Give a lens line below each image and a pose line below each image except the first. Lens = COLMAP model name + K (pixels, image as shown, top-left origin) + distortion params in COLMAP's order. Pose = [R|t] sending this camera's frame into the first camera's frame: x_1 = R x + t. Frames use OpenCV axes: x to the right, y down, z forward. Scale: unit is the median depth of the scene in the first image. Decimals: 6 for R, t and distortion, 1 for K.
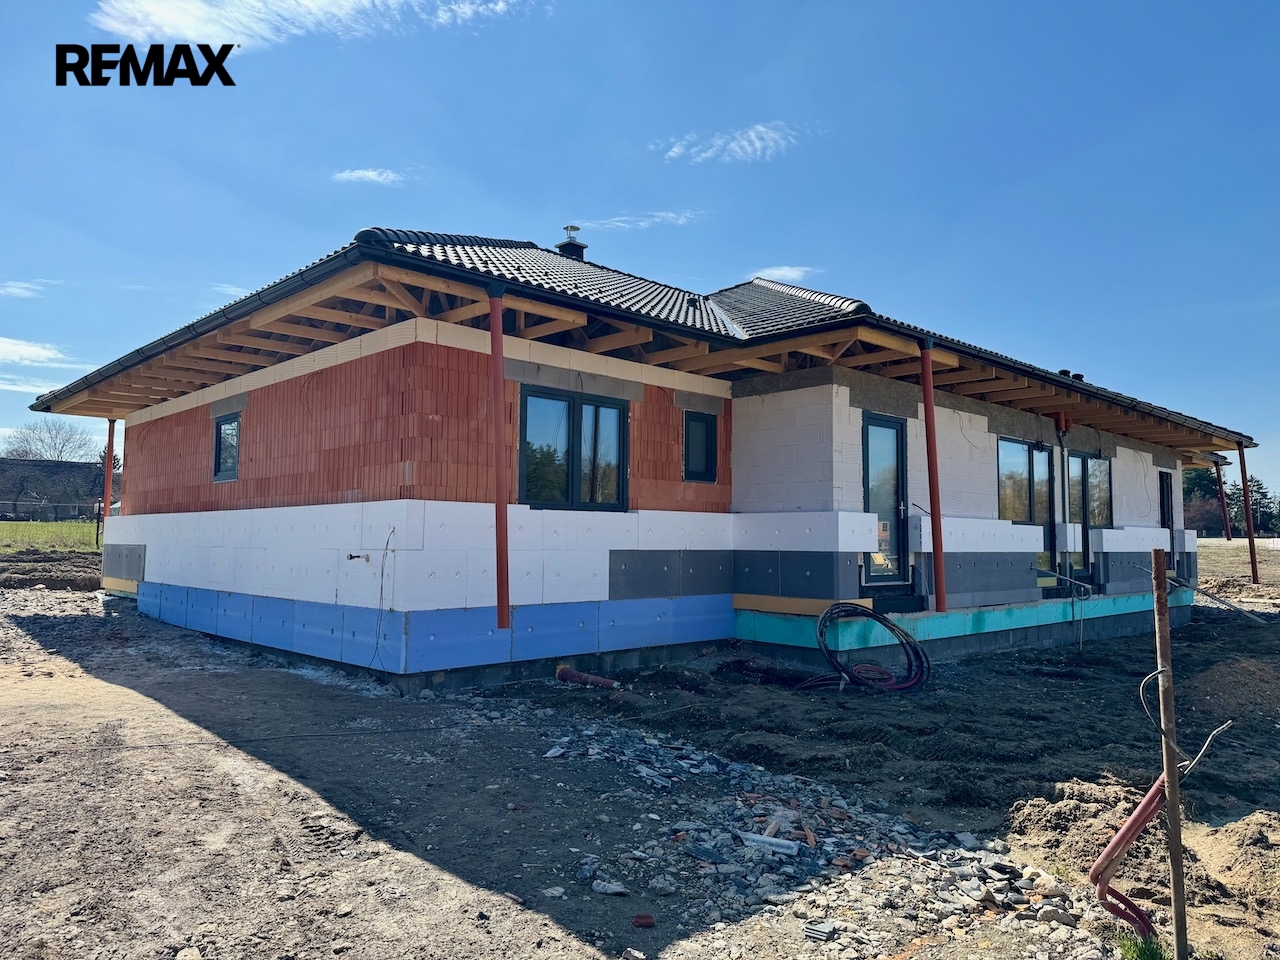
lens RADIAL K [[881.2, 0, 640.0], [0, 881.2, 480.0], [0, 0, 1]] dist [0.007681, -0.004891]
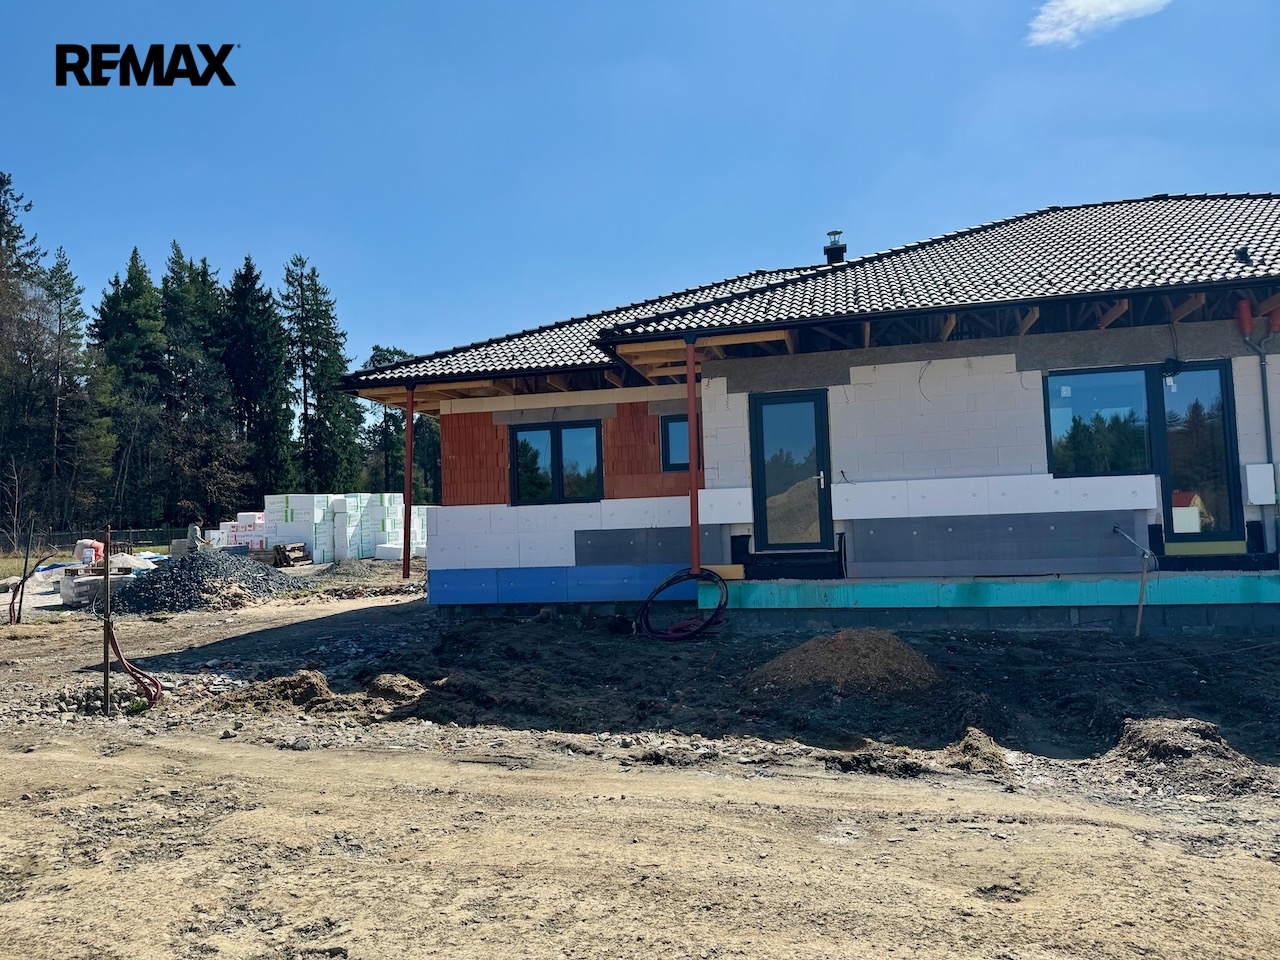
lens RADIAL K [[893.5, 0, 640.0], [0, 893.5, 480.0], [0, 0, 1]] dist [0.038300, -0.050806]
pose [[0.555470, -0.084106, -0.827272, 1.147108], [0.095214, 0.994761, -0.037202, 0.058804], [0.826067, -0.058103, 0.560568, 0.274696]]
